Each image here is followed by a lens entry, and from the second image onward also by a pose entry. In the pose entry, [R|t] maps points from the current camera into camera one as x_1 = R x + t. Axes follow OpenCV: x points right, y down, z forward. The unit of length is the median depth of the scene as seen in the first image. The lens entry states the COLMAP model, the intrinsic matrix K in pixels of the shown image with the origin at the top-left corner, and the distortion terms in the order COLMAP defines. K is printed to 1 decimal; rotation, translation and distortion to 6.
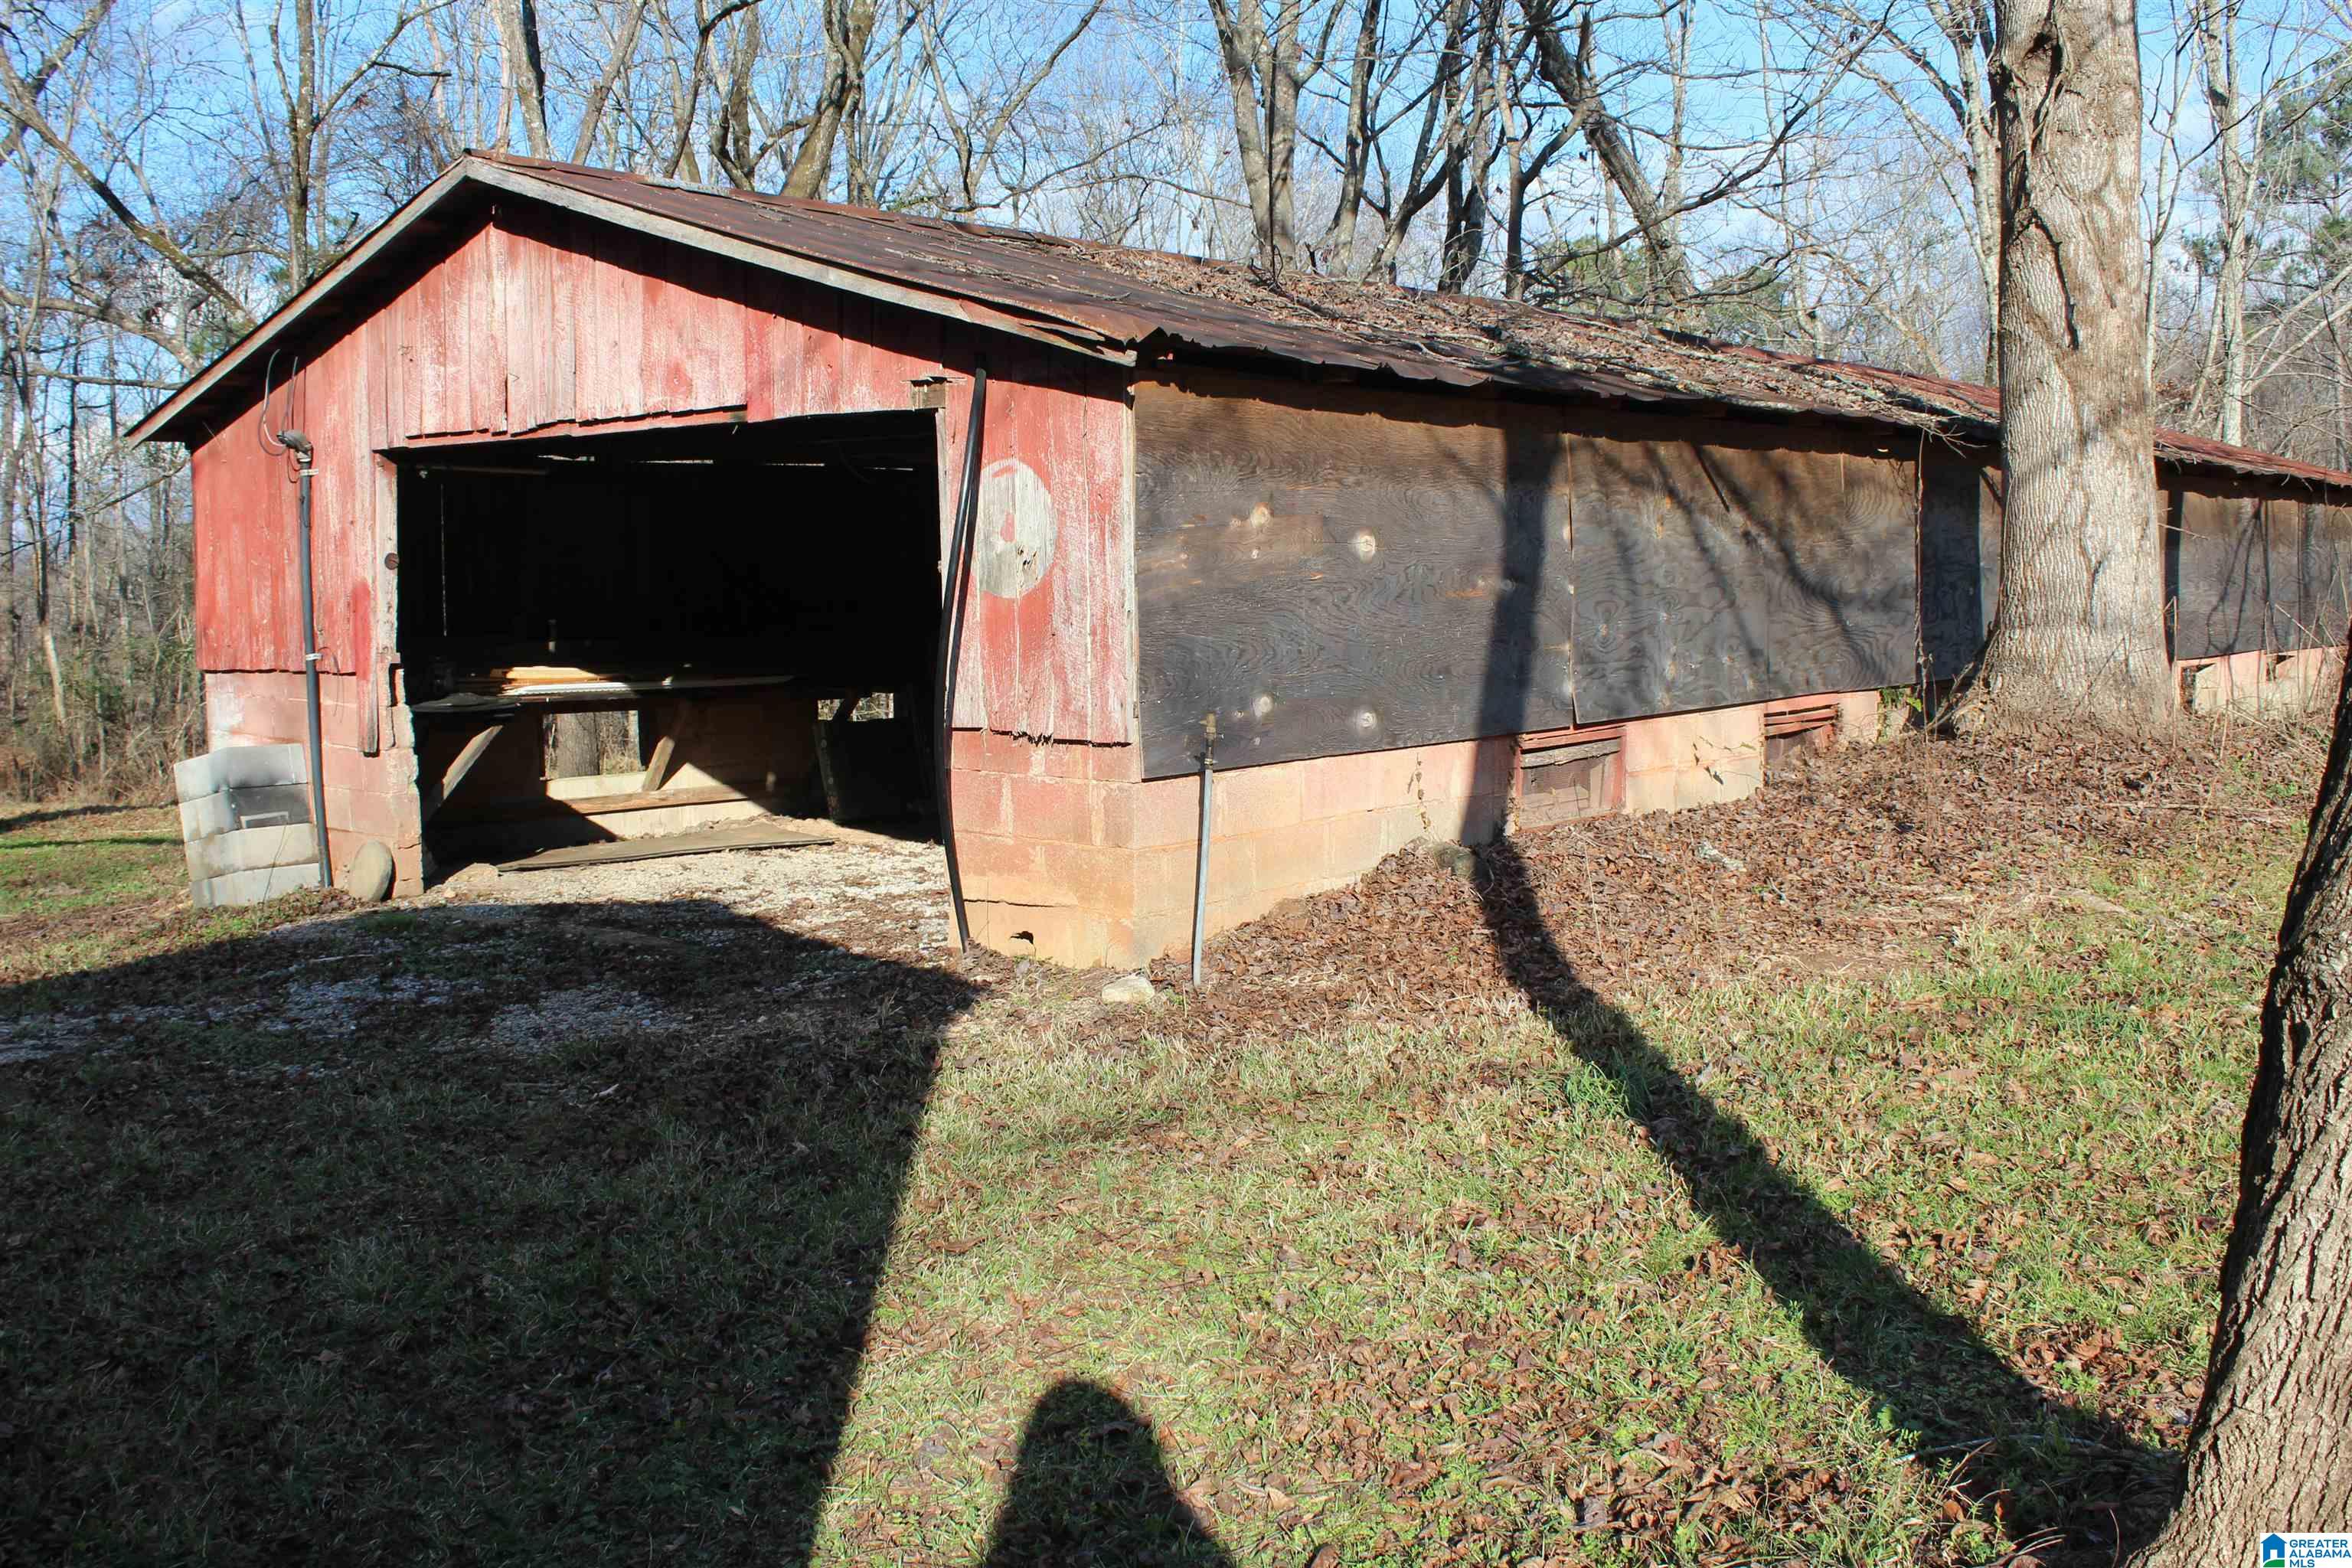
lens RADIAL K [[2241.2, 0, 1169.6], [0, 2241.2, 777.2], [0, 0, 1]] dist [-0.129326, 0.142726]
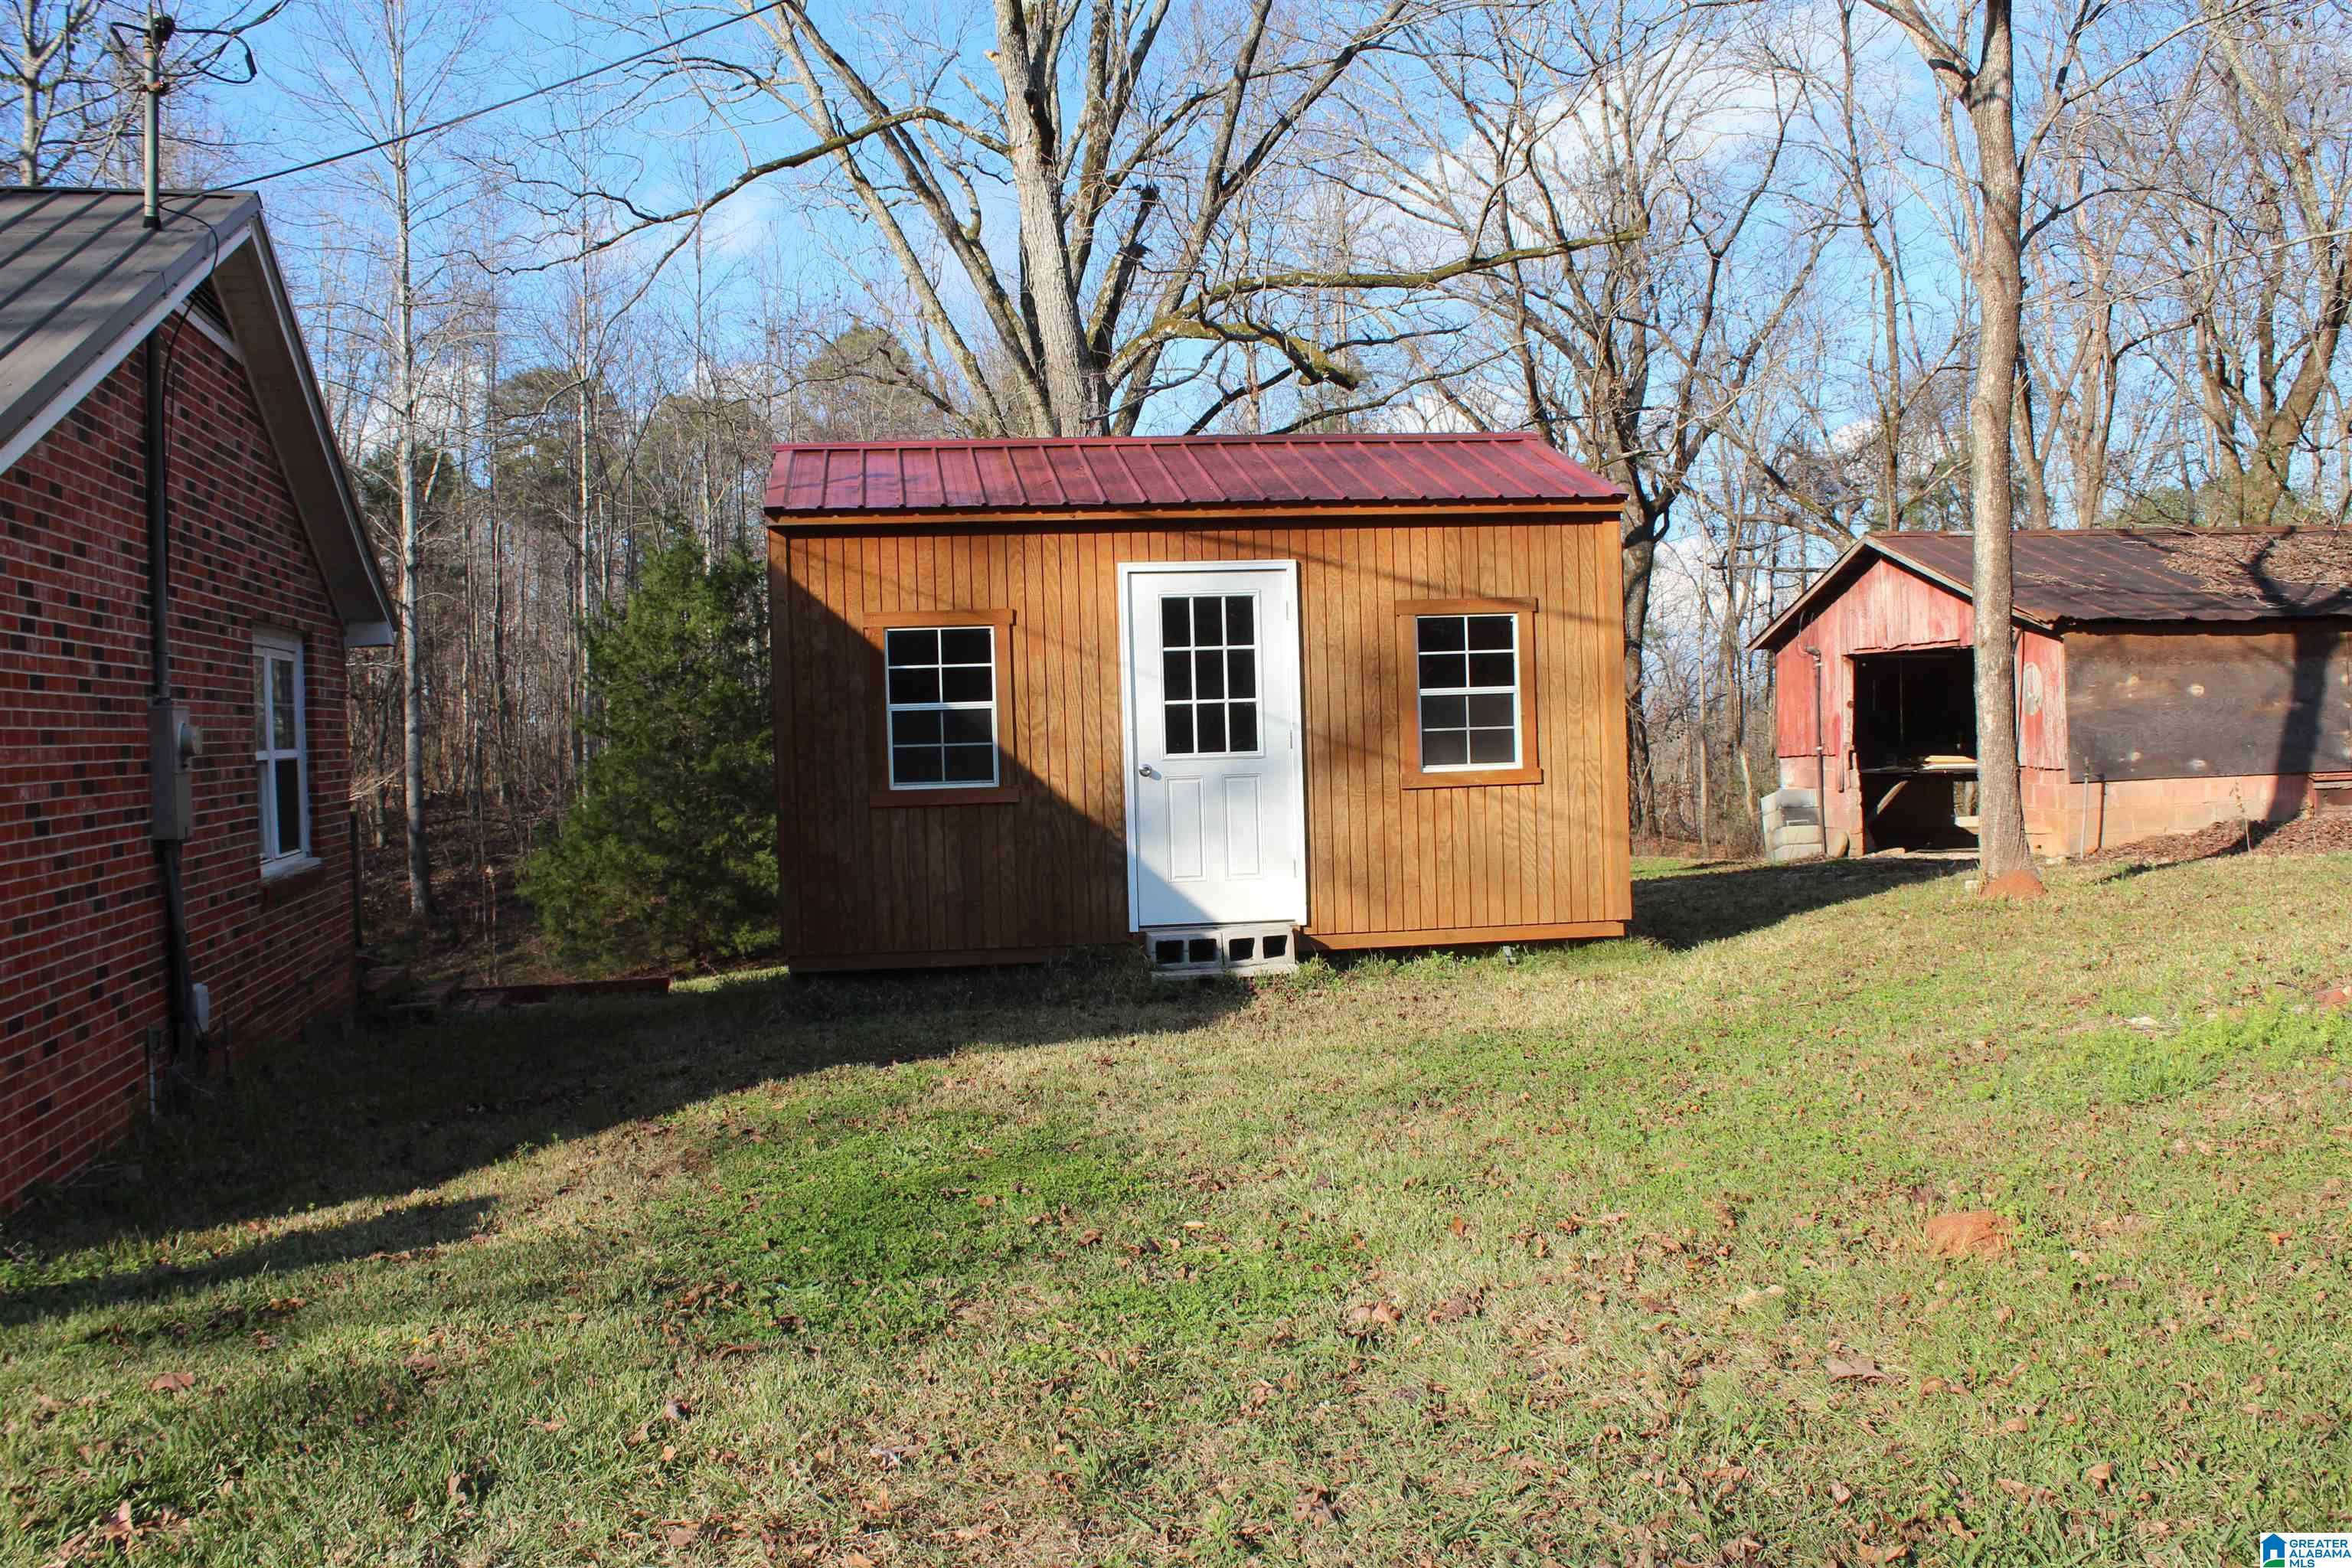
lens RADIAL K [[2241.2, 0, 1169.6], [0, 2241.2, 777.2], [0, 0, 1]] dist [-0.129326, 0.142726]
pose [[0.736661, -0.004974, -0.676244, 0.736514], [-0.035852, 0.998279, -0.046398, 0.116981], [0.675311, 0.058424, 0.735215, -1.242818]]
